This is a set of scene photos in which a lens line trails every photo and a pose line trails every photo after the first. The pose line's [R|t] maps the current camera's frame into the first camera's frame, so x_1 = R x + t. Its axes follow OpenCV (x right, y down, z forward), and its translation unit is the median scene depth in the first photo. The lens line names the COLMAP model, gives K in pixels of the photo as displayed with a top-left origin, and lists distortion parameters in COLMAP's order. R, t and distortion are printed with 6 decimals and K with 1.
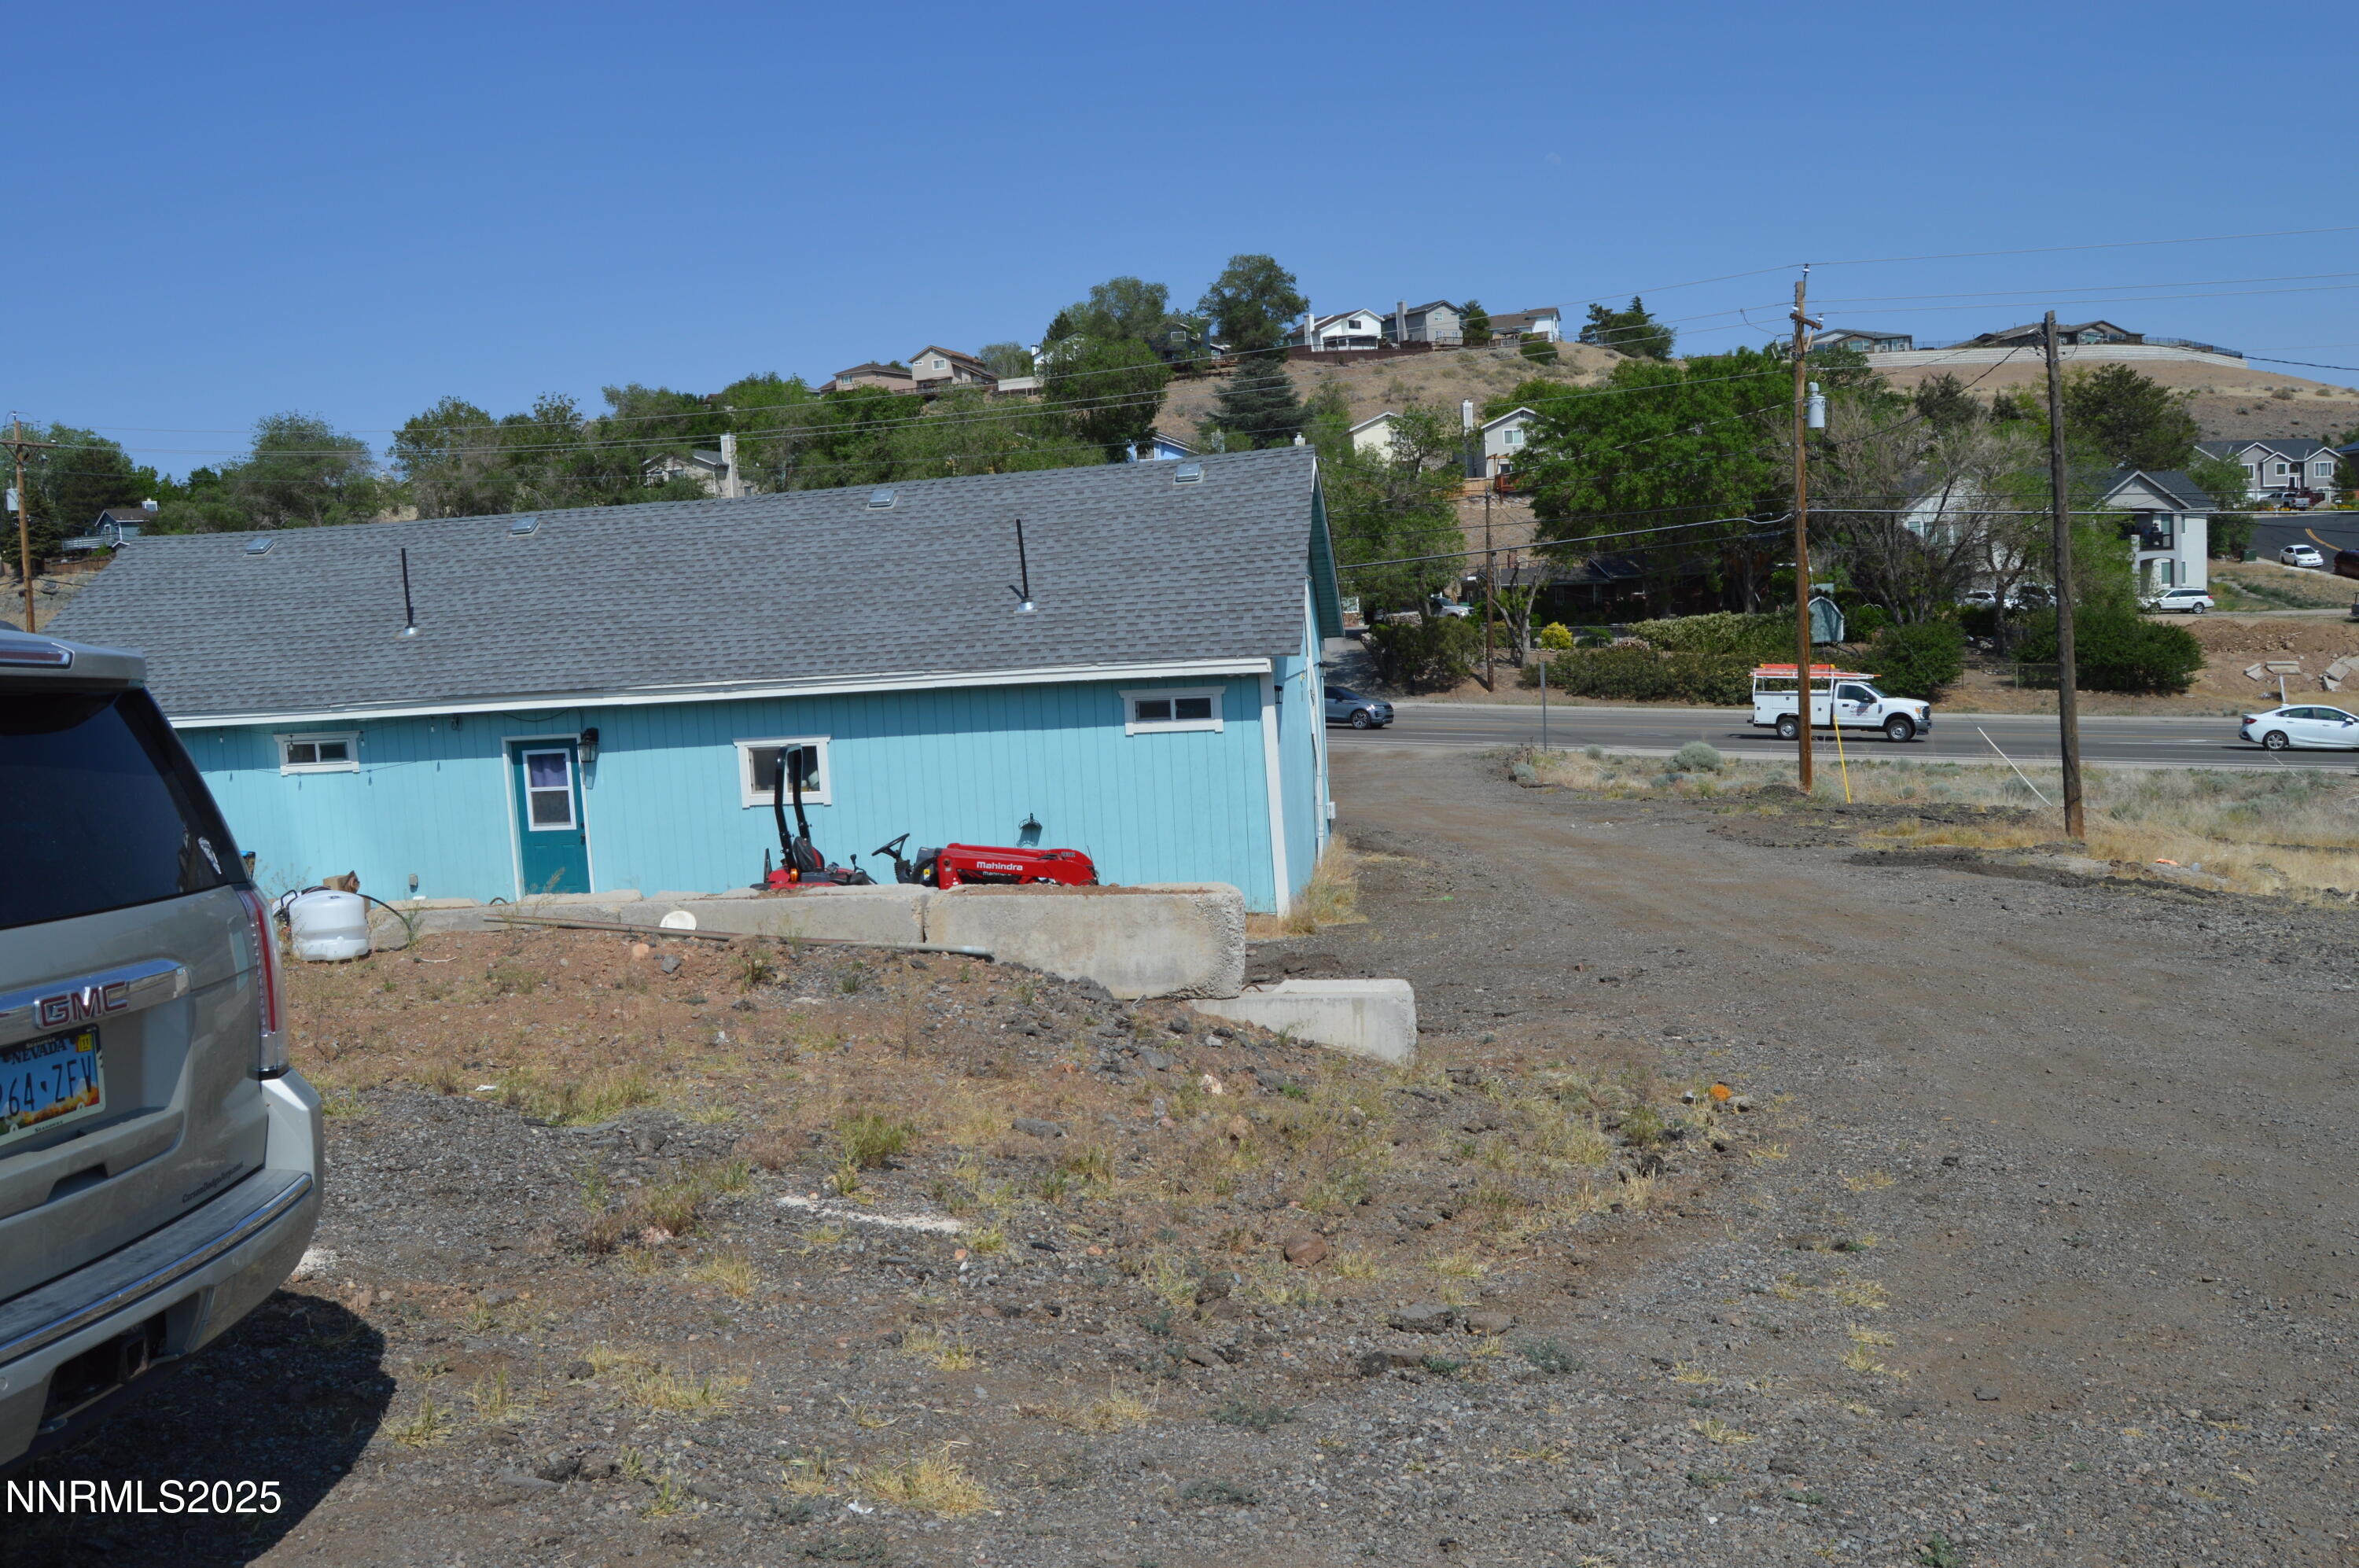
lens RADIAL K [[1885.3, 0, 1184.8], [0, 1885.3, 792.5], [0, 0, 1]] dist [-0.100098, 0.041479]
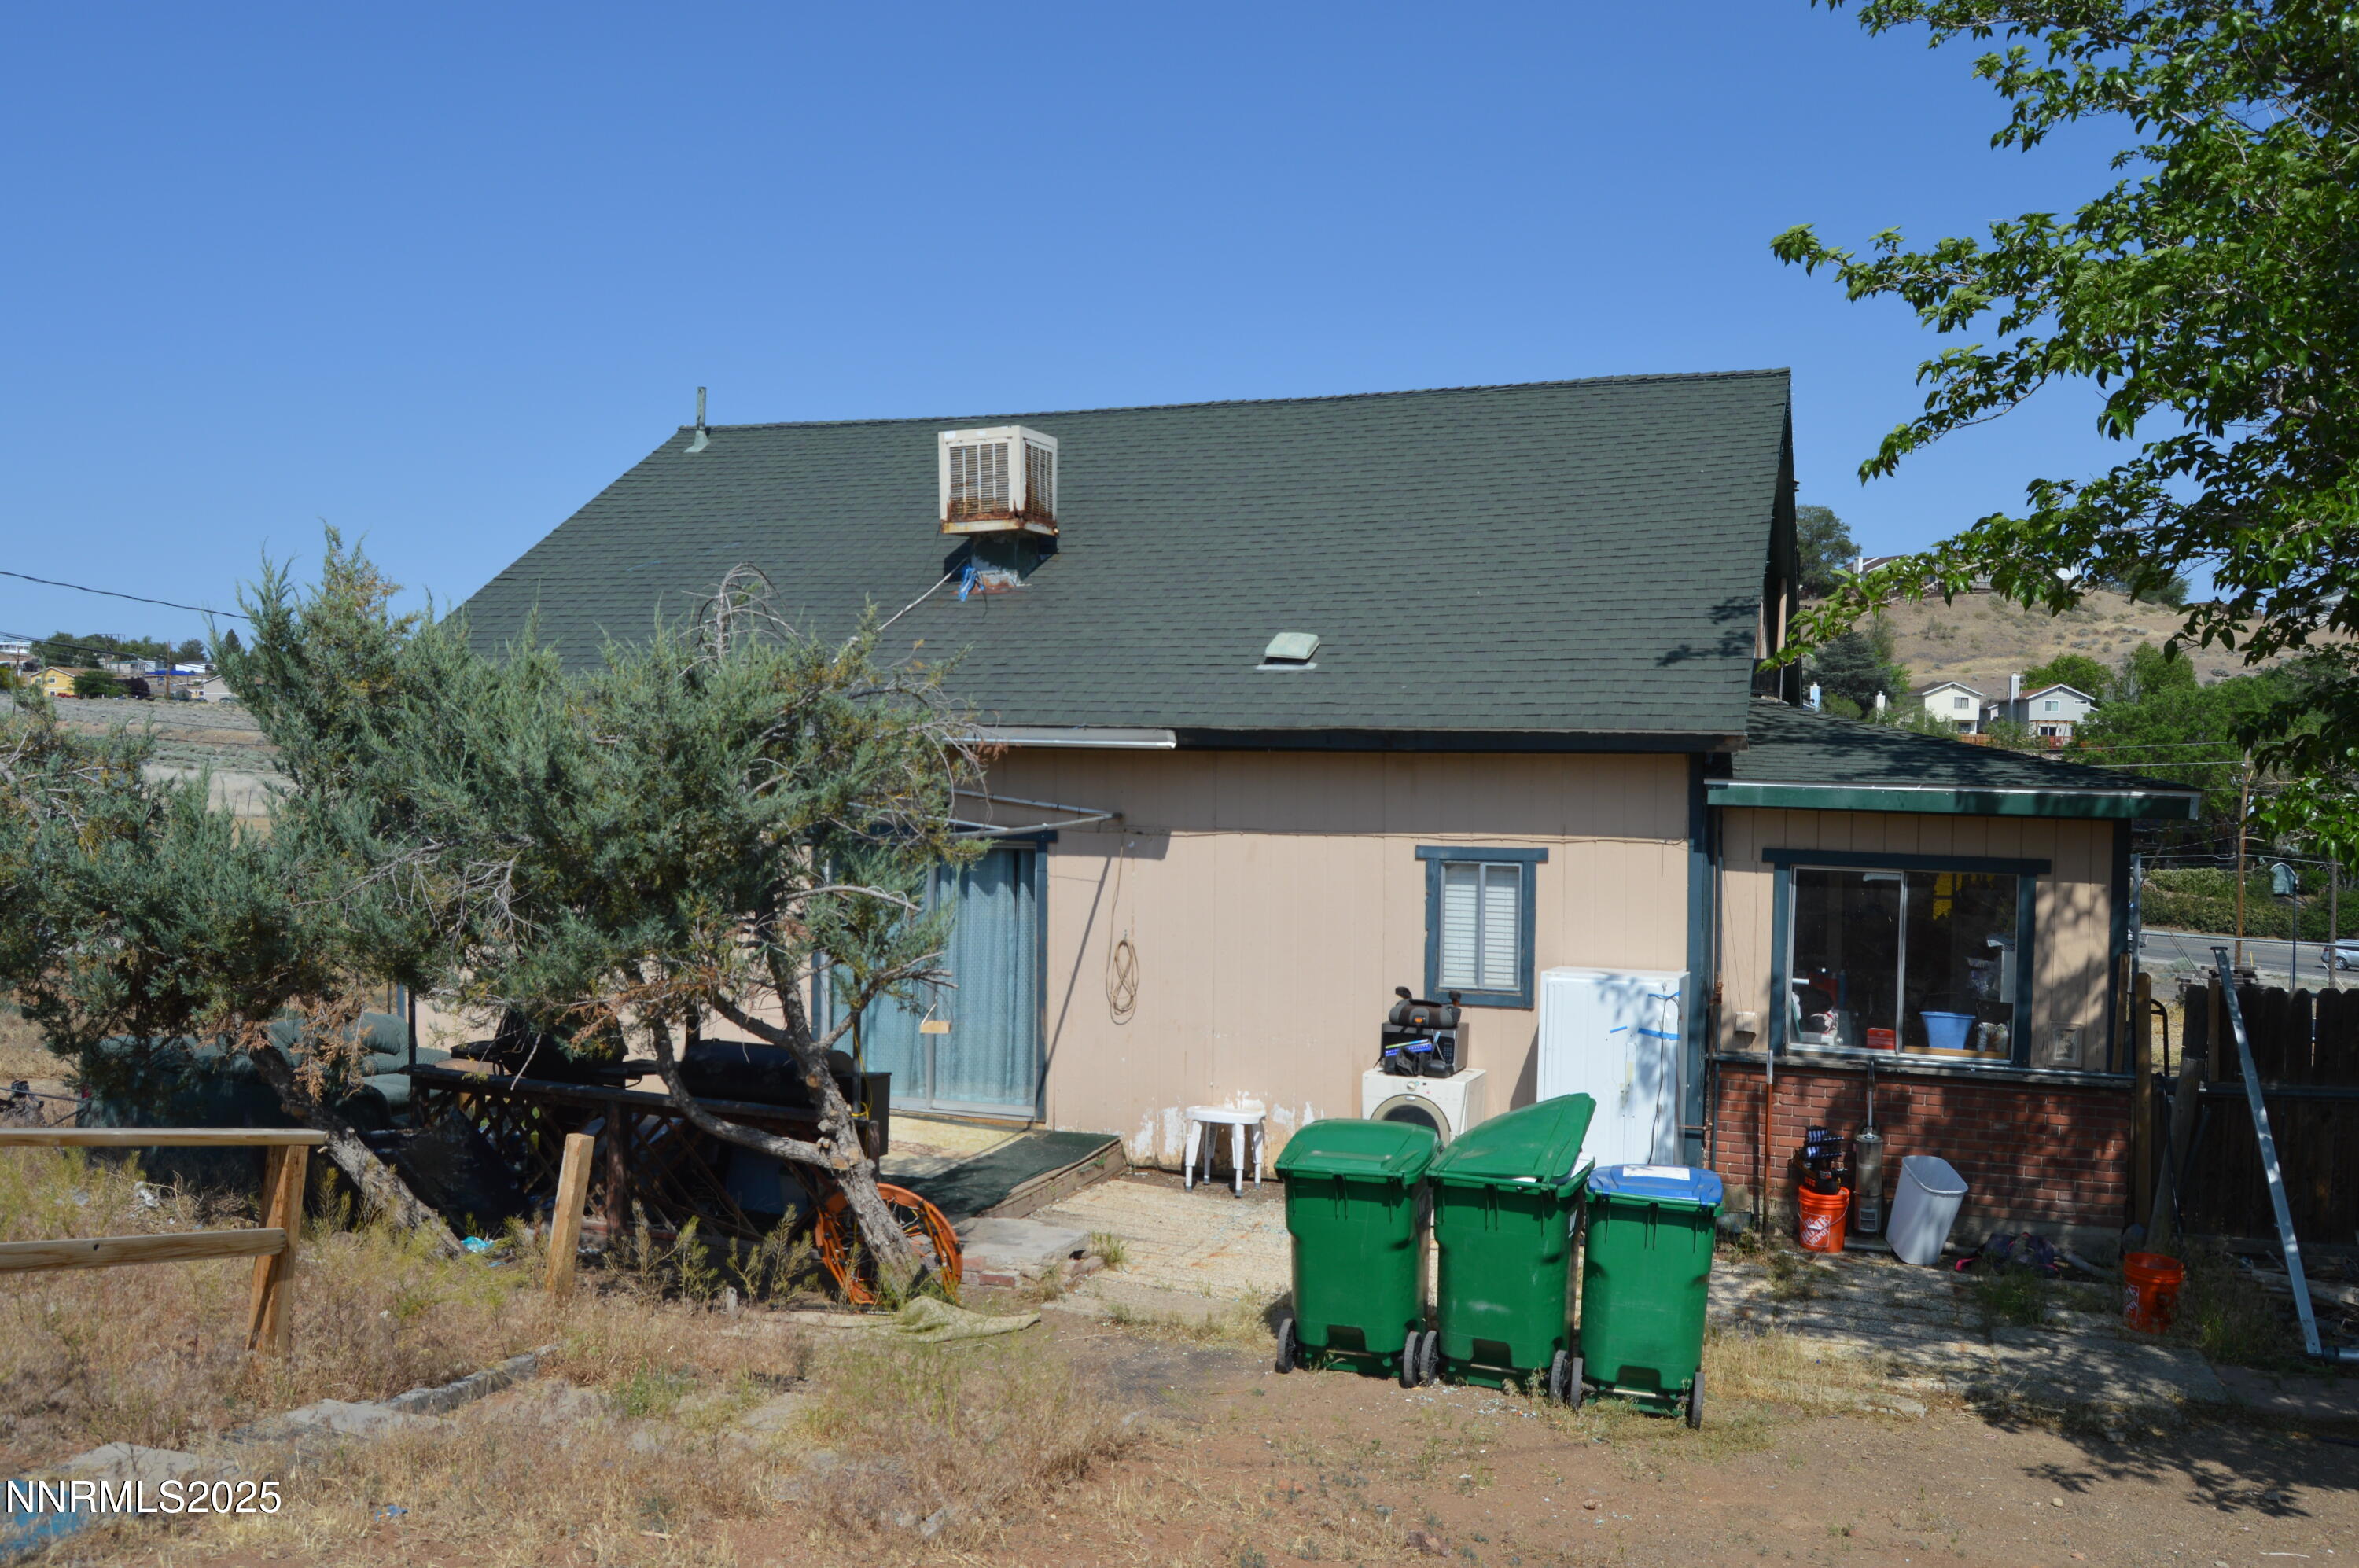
lens RADIAL K [[1885.3, 0, 1178.0], [0, 1885.3, 787.9], [0, 0, 1]] dist [-0.100098, 0.041479]
pose [[0.968353, 0.070985, -0.239276, -0.076182], [-0.089167, 0.993826, -0.066024, 0.004220], [0.233112, 0.085270, 0.968704, -0.284686]]
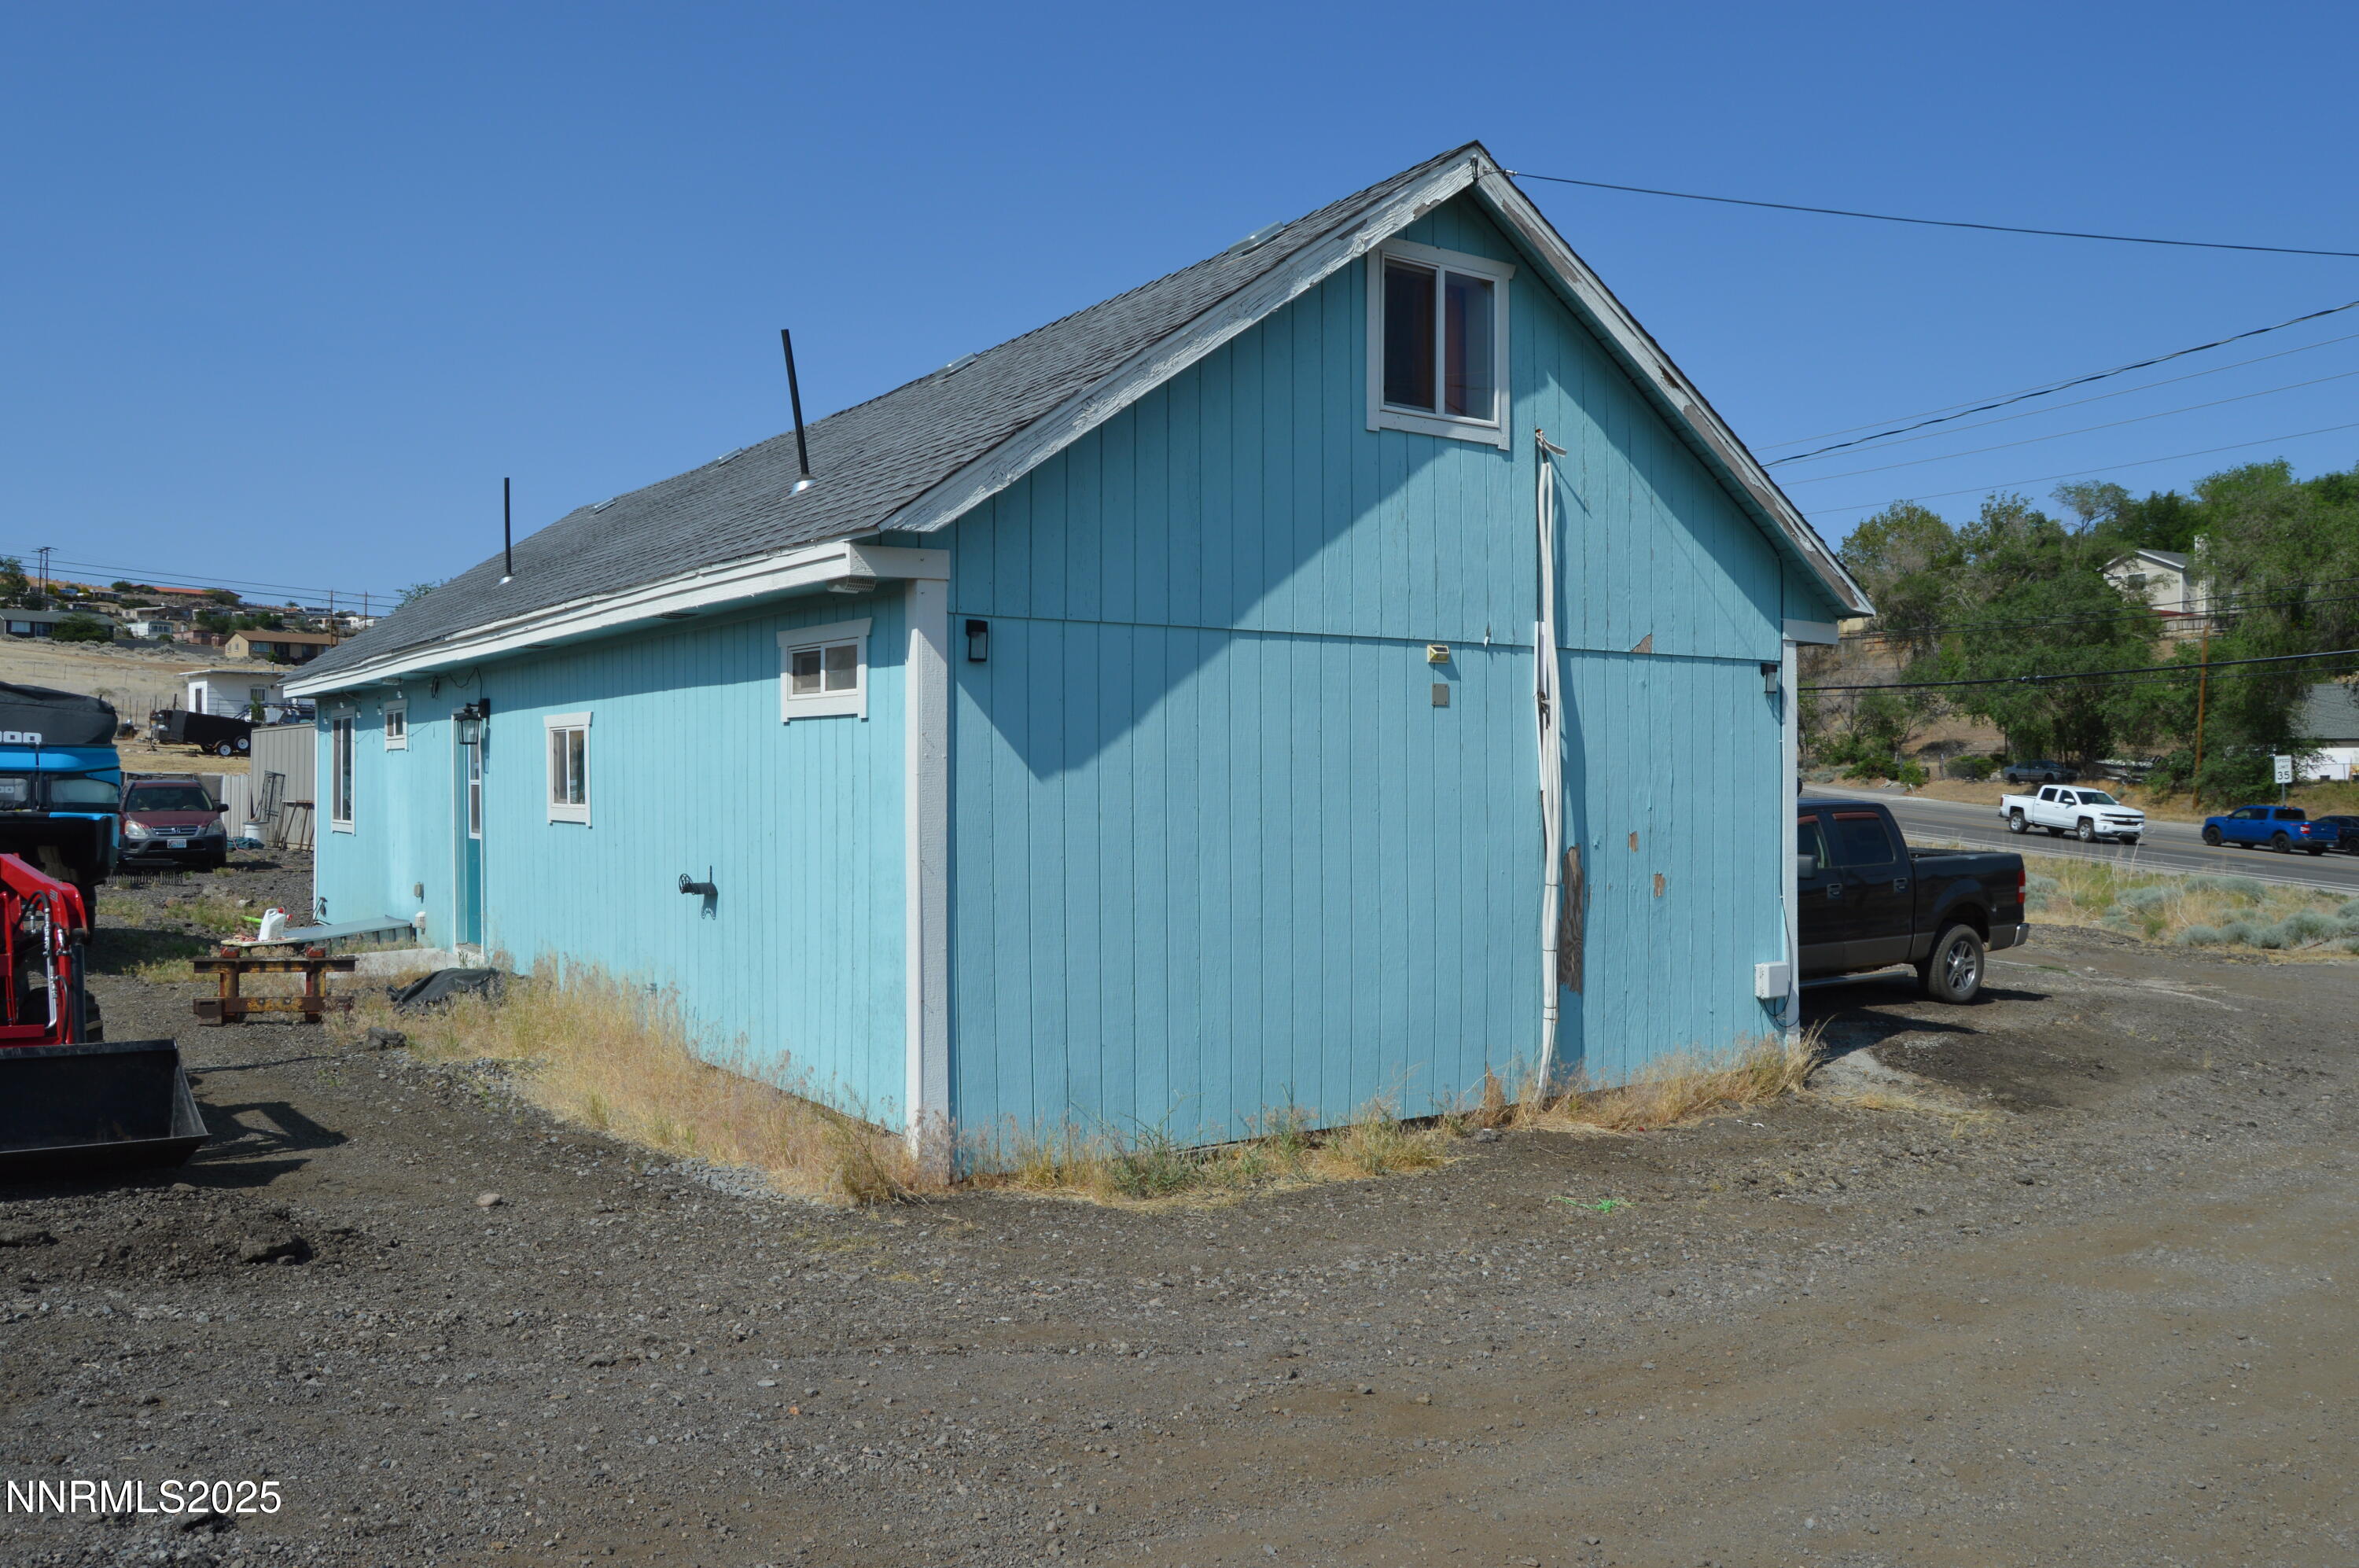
lens RADIAL K [[1885.3, 0, 1189.4], [0, 1885.3, 786.3], [0, 0, 1]] dist [-0.100098, 0.041479]
pose [[0.688615, 0.058147, -0.722792, 0.040830], [-0.111369, 0.993434, -0.026183, -0.001297], [0.716523, 0.098526, 0.690570, 0.075059]]
